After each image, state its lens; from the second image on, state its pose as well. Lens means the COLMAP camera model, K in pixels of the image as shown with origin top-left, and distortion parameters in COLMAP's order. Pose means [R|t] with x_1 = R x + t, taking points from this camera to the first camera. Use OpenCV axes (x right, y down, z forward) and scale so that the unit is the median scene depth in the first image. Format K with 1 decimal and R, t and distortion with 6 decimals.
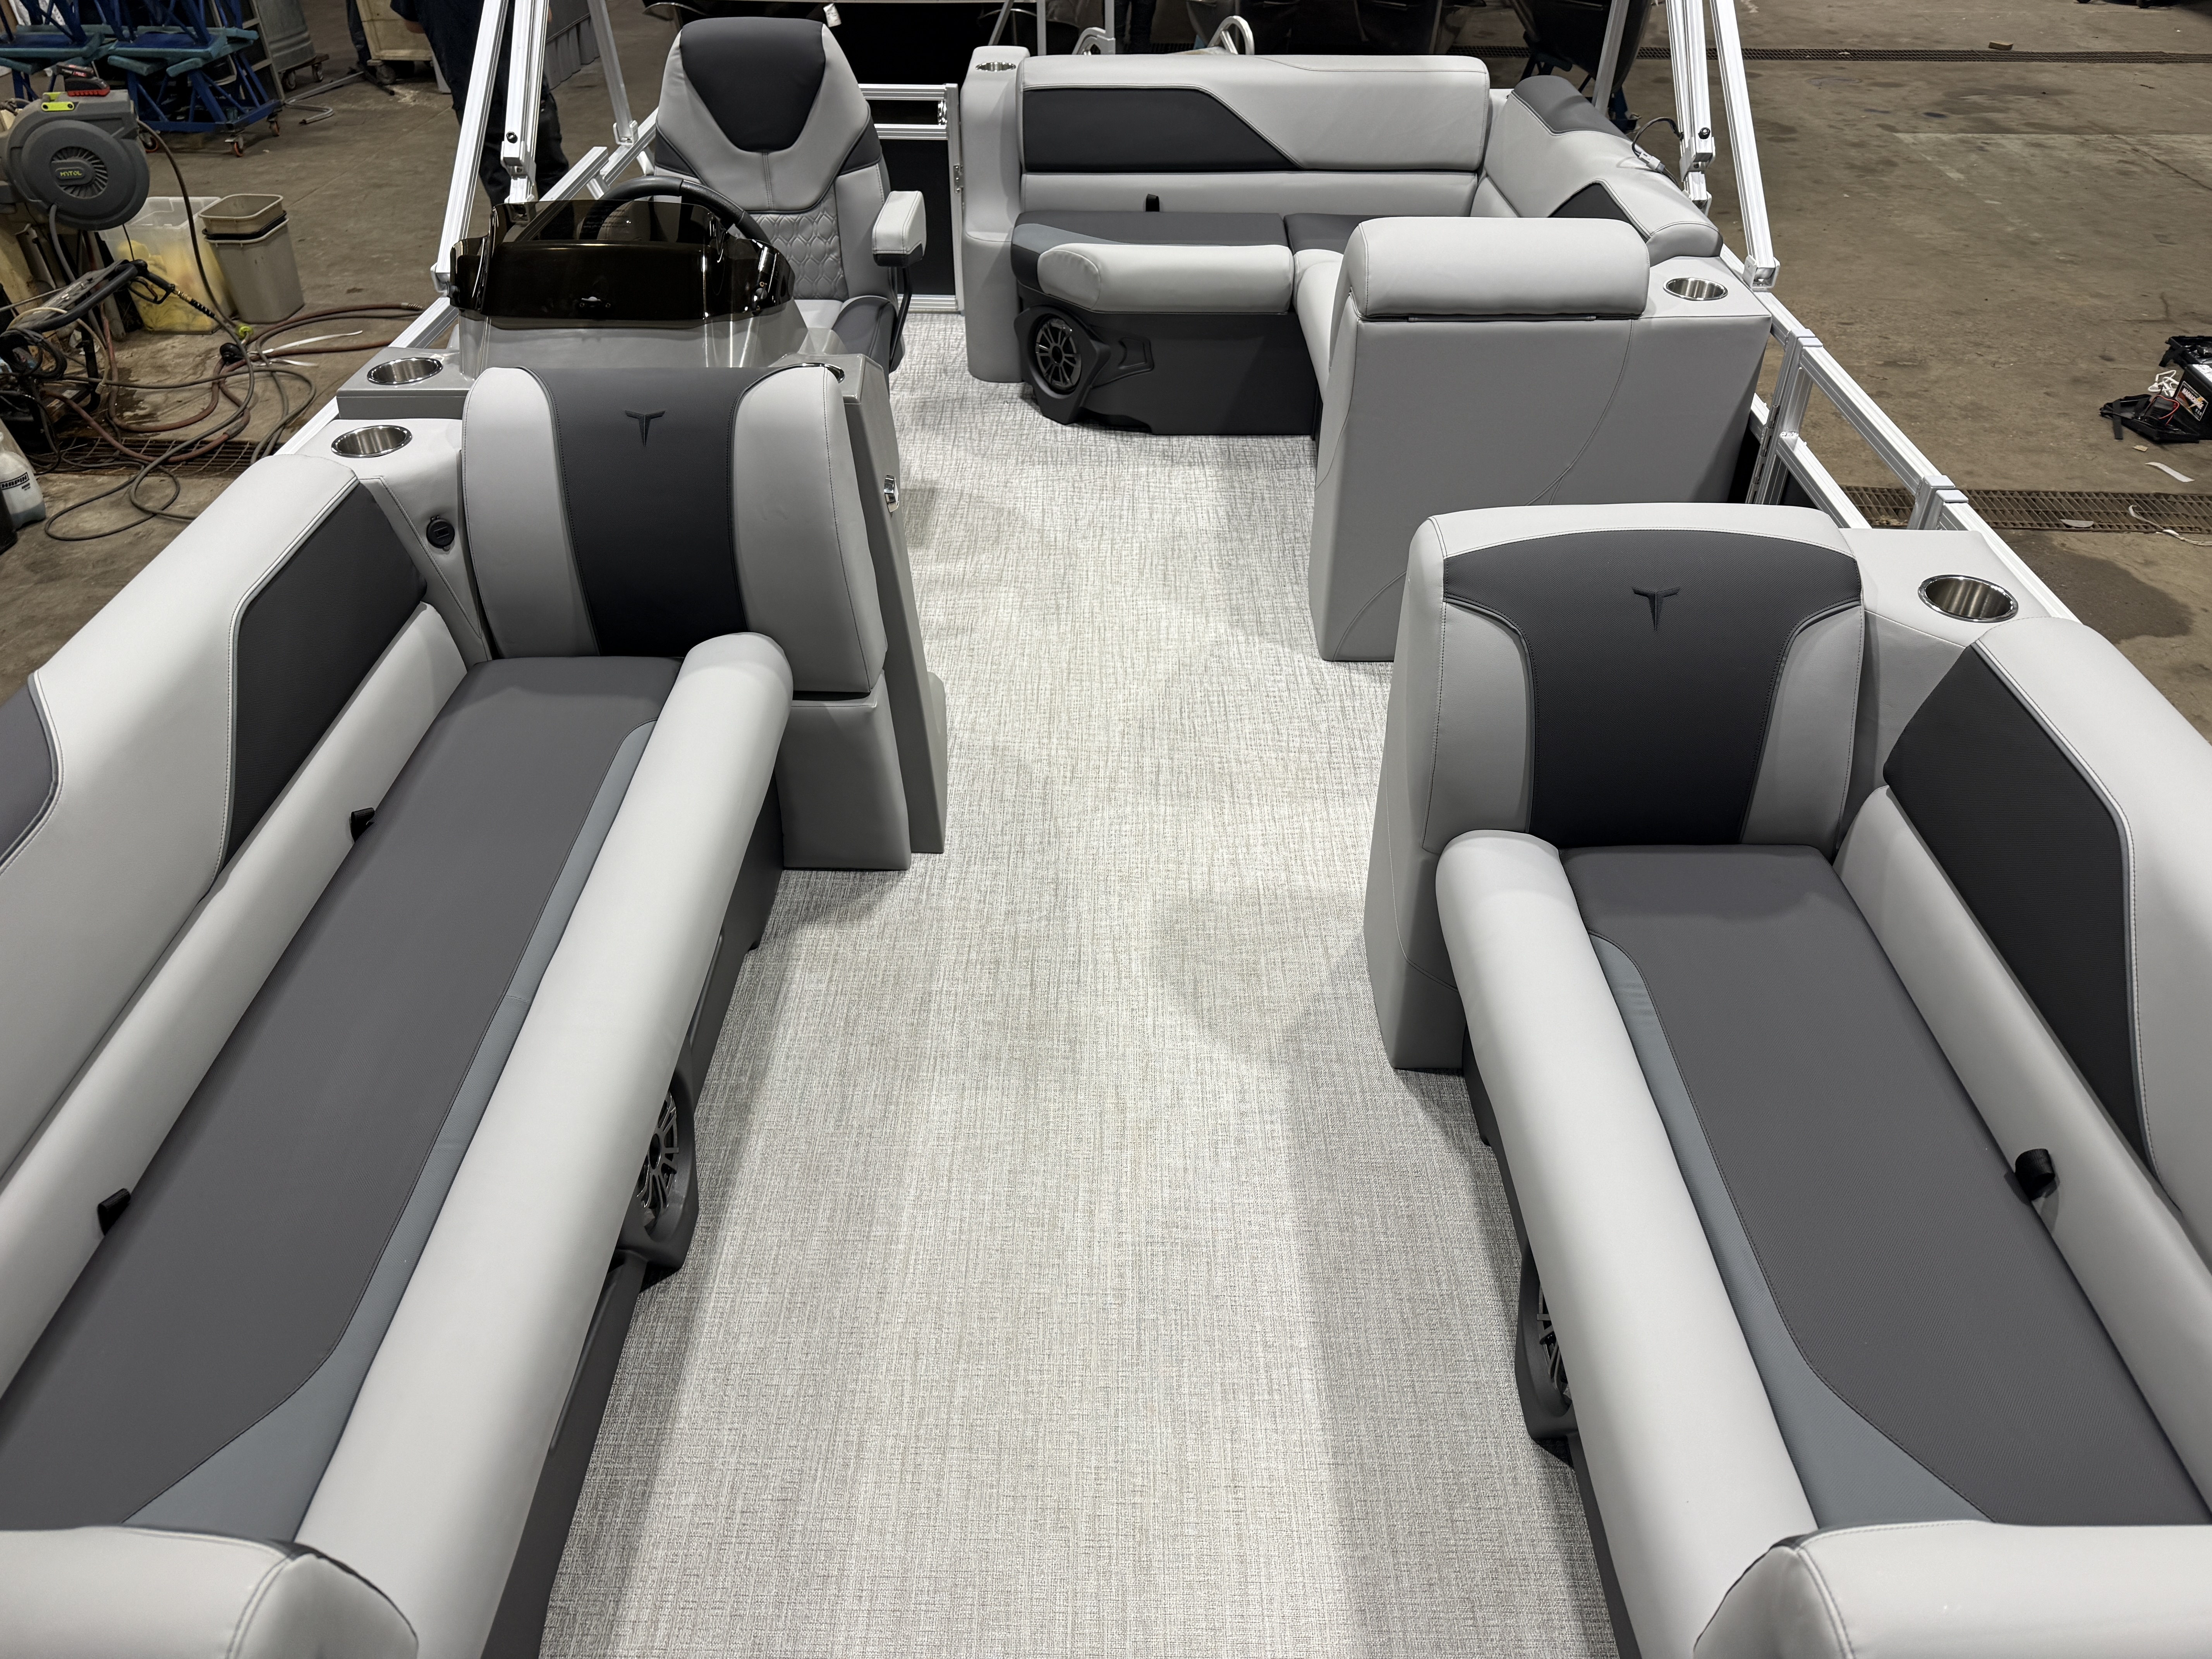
lens RADIAL K [[1560.5, 0, 1105.6], [0, 1560.5, 820.5], [0, 0, 1]] dist [0.029974, -0.036138]
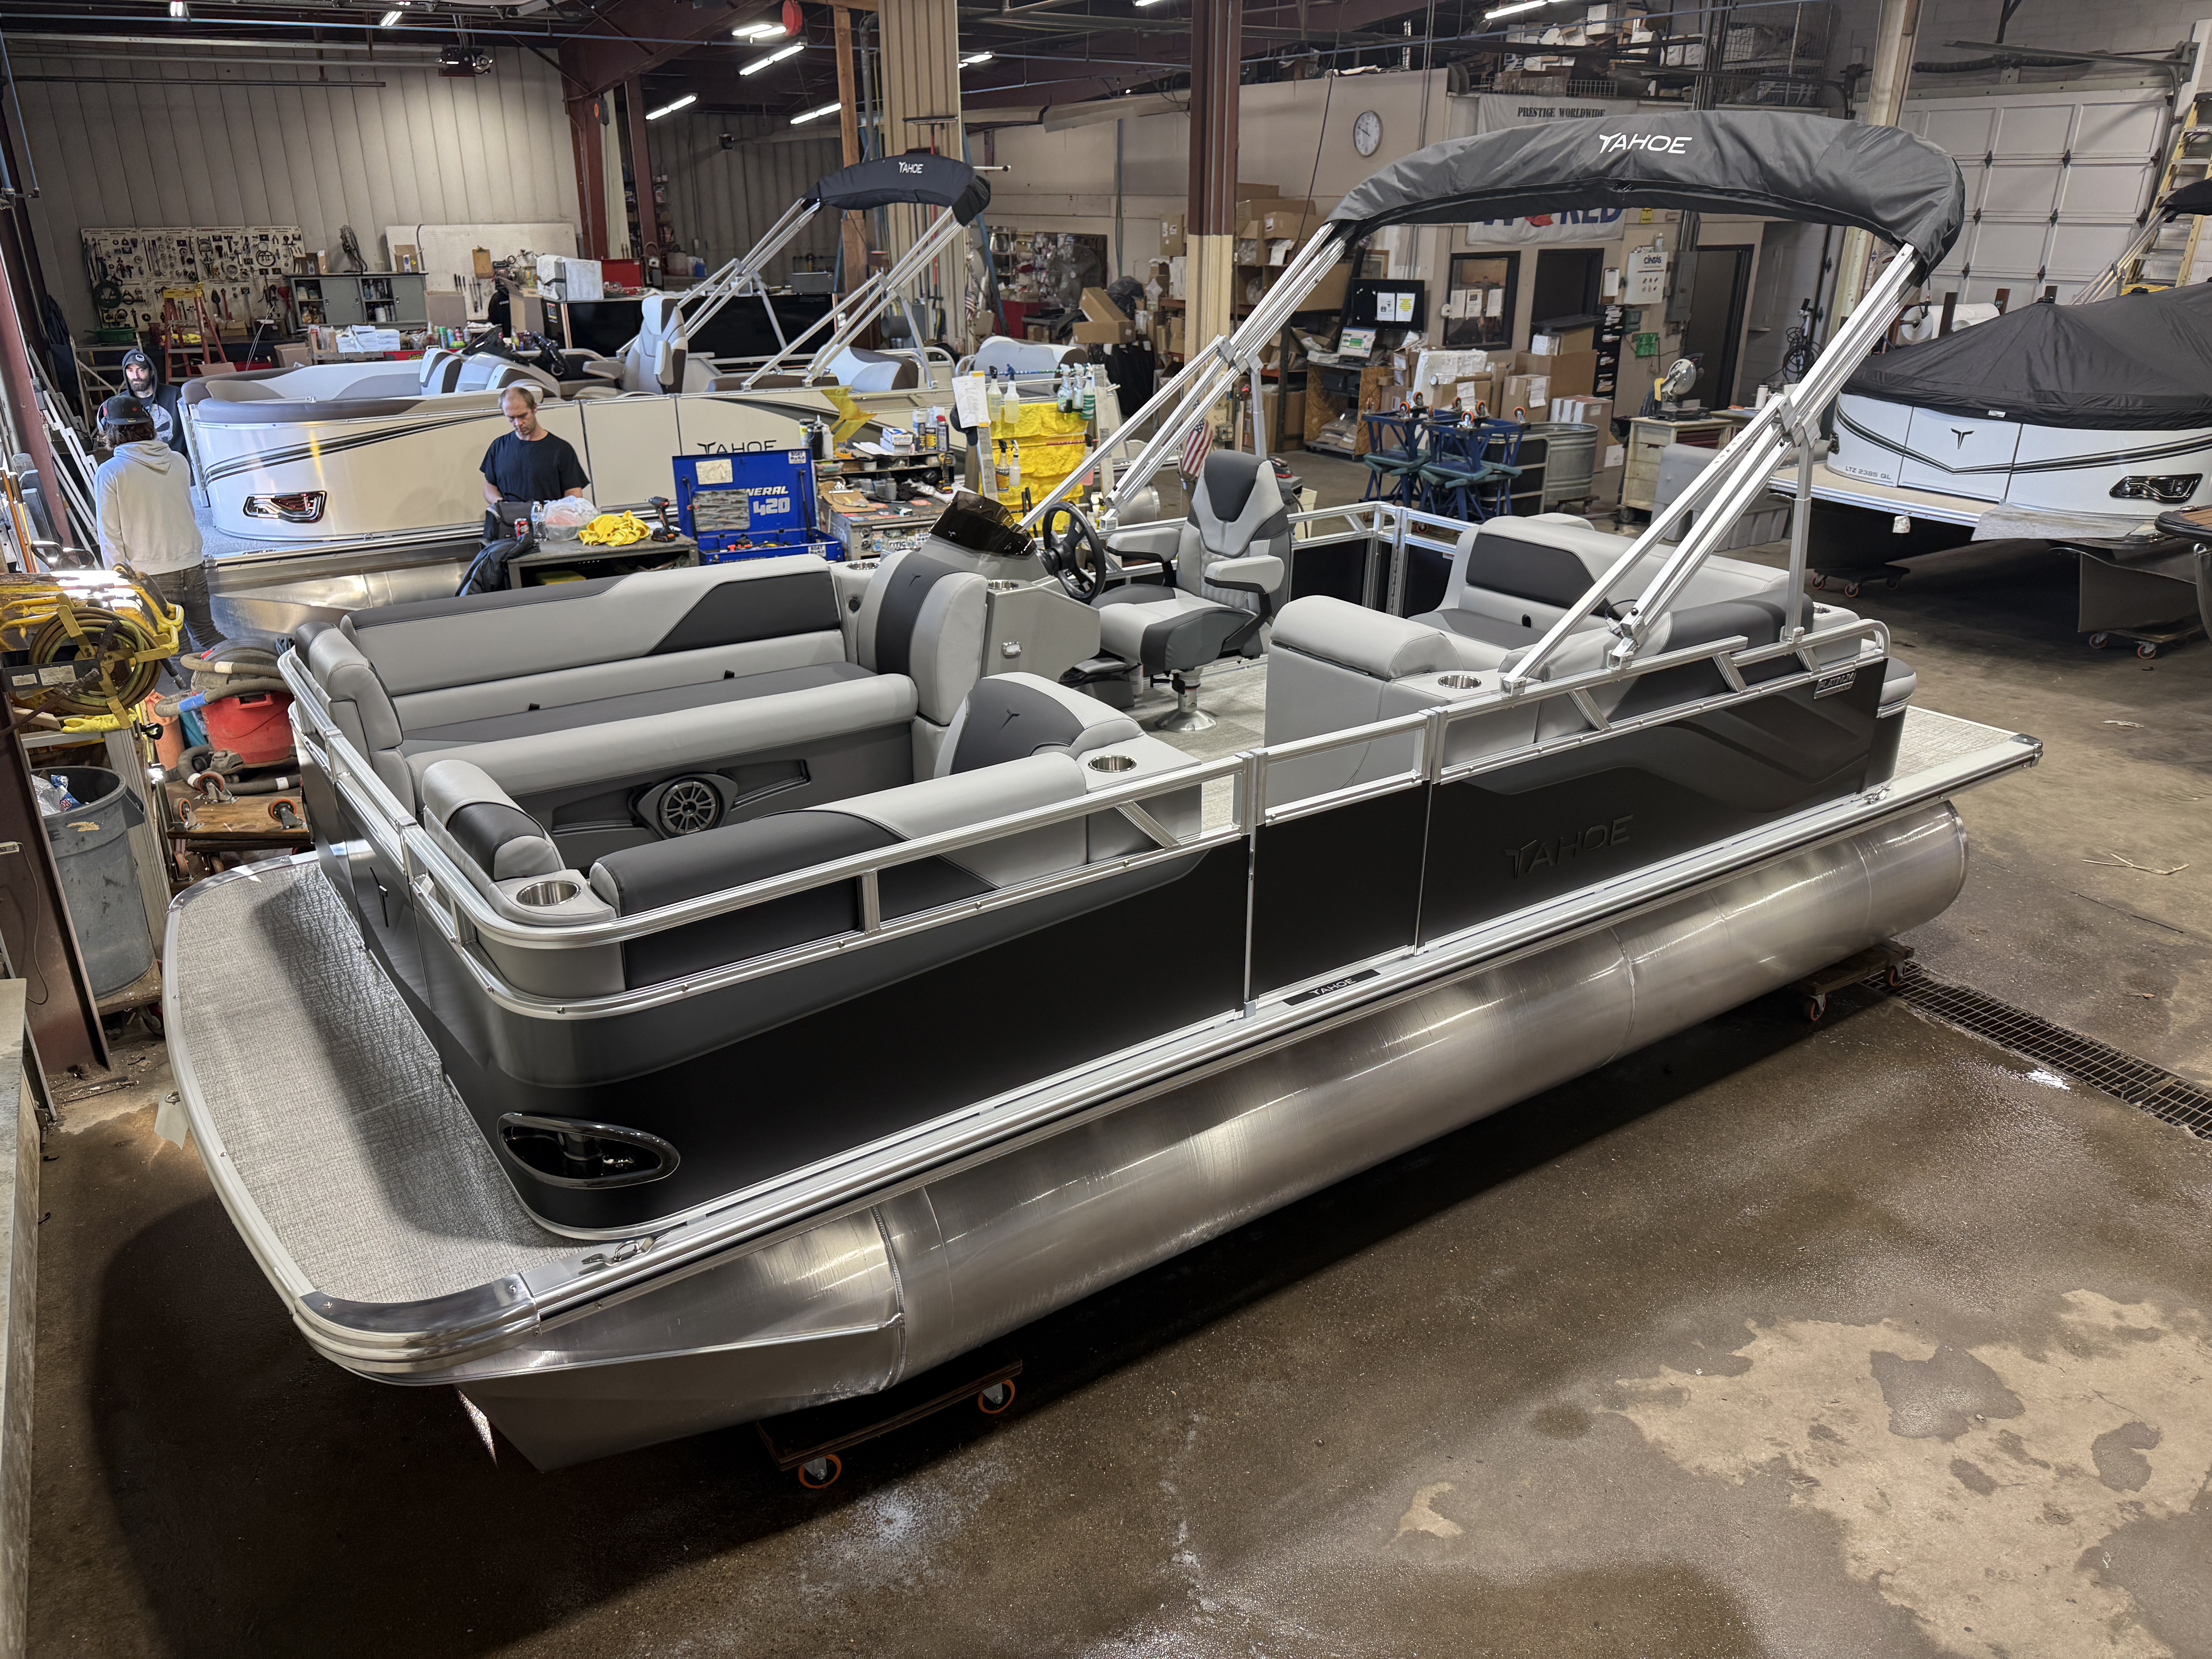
lens RADIAL K [[1560.5, 0, 1081.9], [0, 1560.5, 840.0], [0, 0, 1]] dist [0.029974, -0.036138]
pose [[0.574643, 0.318584, -0.753850, 1.192649], [-0.498538, 0.866759, -0.013724, -0.011886], [0.649034, 0.383709, 0.656903, -0.125753]]
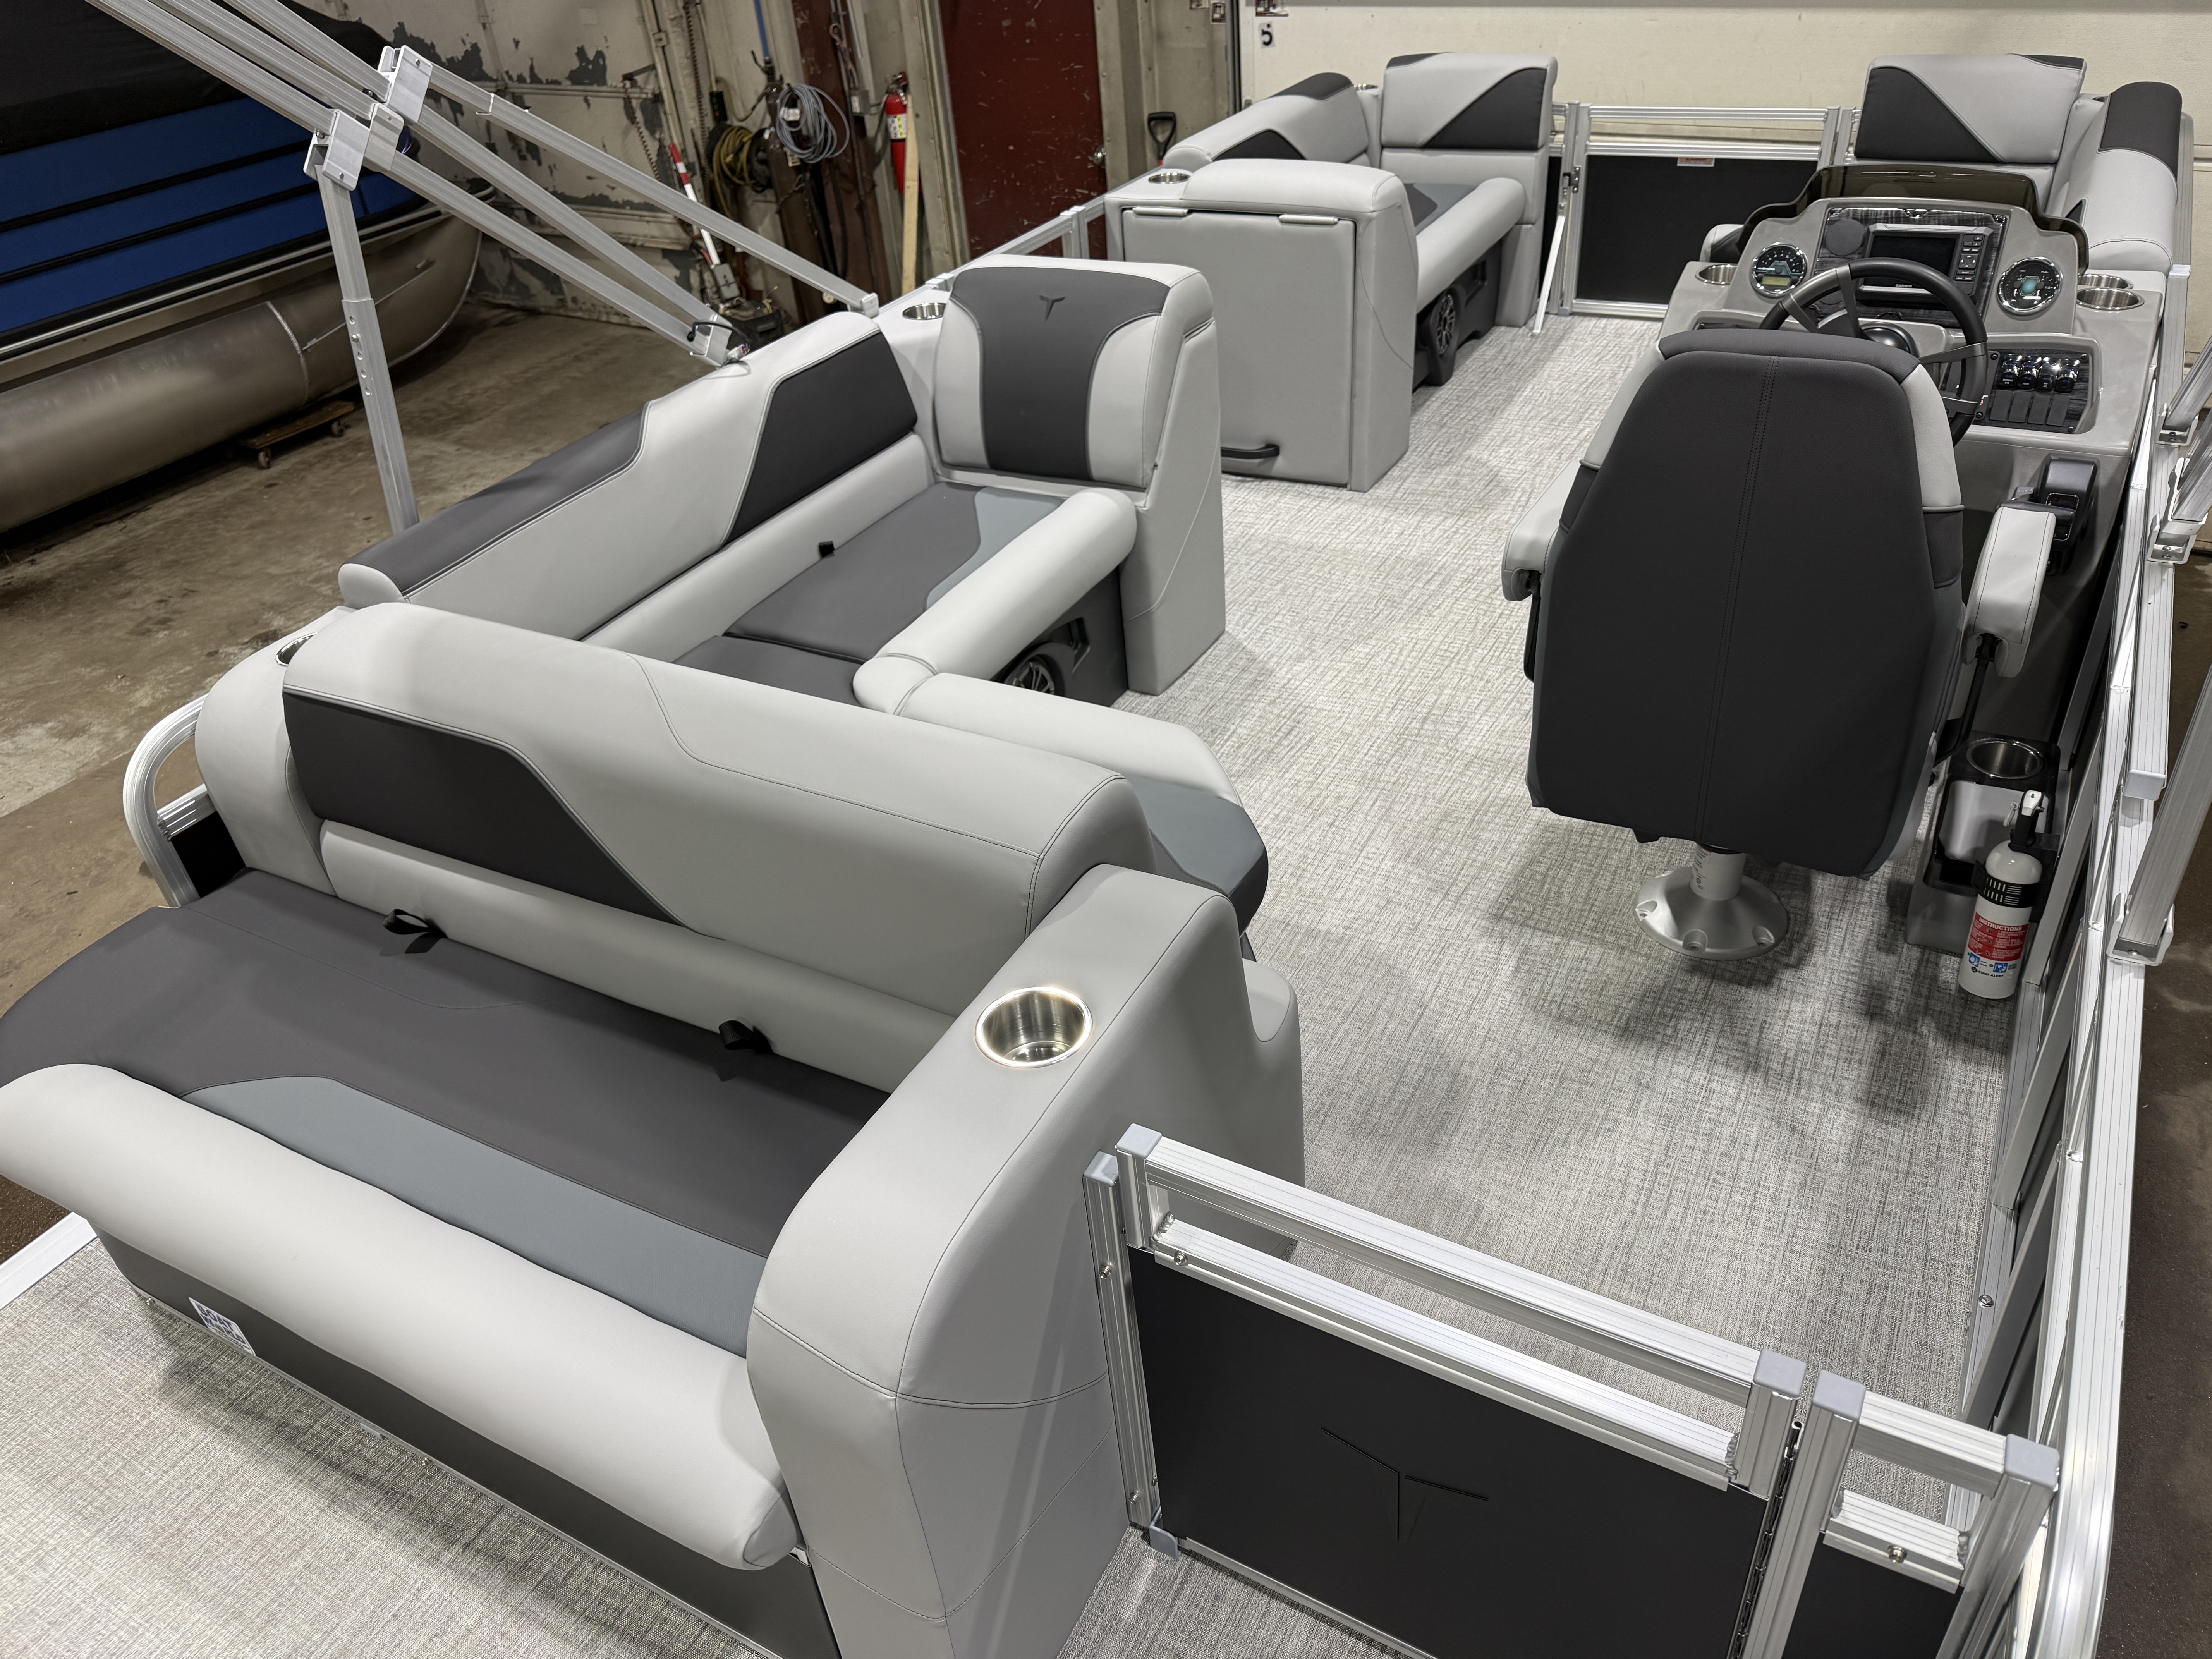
lens RADIAL K [[1560.5, 0, 1111.4], [0, 1560.5, 850.2], [0, 0, 1]] dist [0.029974, -0.036138]
pose [[-0.877765, -0.214754, 0.428263, -0.302448], [0.352149, 0.316885, 0.880667, -1.072563], [-0.324837, 0.923831, -0.202525, 1.405084]]
